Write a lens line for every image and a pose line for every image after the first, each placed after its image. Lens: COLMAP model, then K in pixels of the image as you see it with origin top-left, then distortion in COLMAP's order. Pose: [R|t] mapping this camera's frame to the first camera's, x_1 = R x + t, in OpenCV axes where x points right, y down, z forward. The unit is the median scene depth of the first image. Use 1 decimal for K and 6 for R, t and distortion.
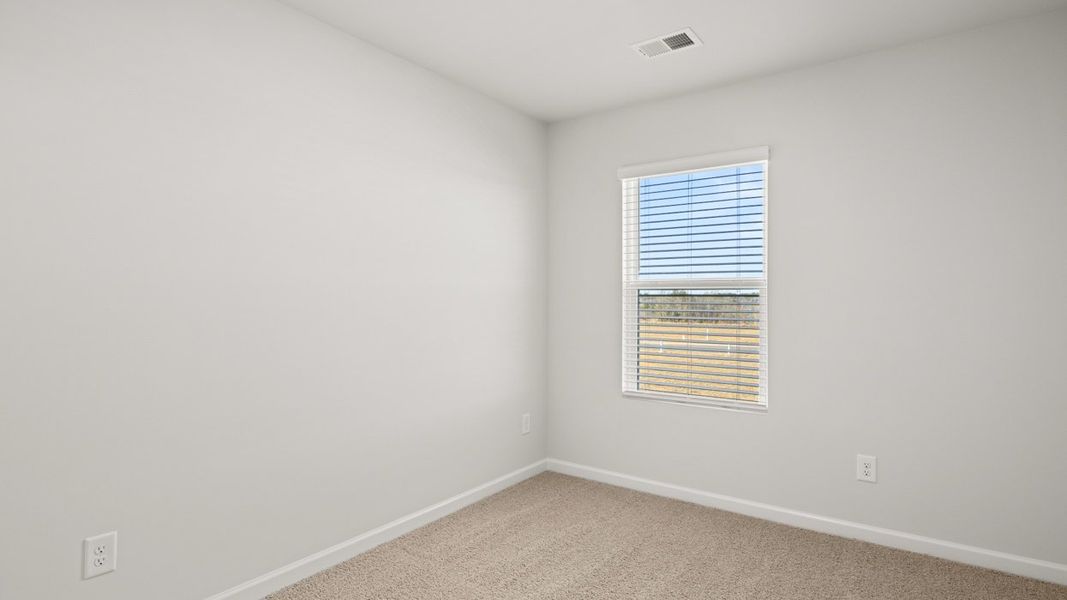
lens RADIAL K [[468.1, 0, 532.1], [0, 468.1, 295.3], [0, 0, 1]] dist [-0.001890, 0.000153]
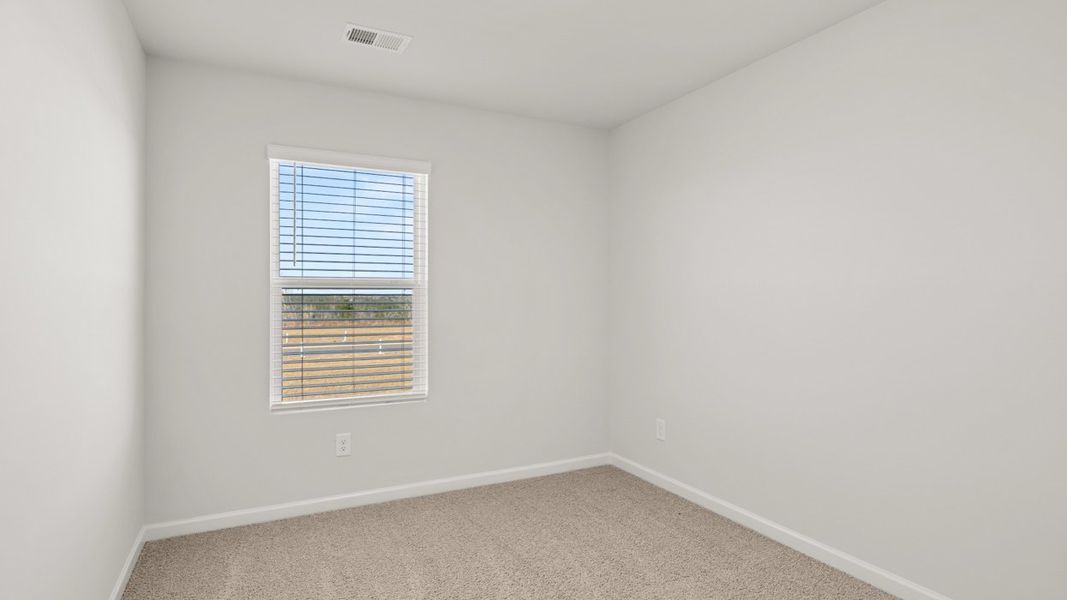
lens RADIAL K [[468.1, 0, 532.1], [0, 468.1, 295.3], [0, 0, 1]] dist [-0.001890, 0.000153]
pose [[0.578376, 0.001308, 0.815769, -0.241586], [-0.000383, 0.999999, -0.001331, 0.001250], [-0.815770, 0.000457, 0.578376, 0.131465]]
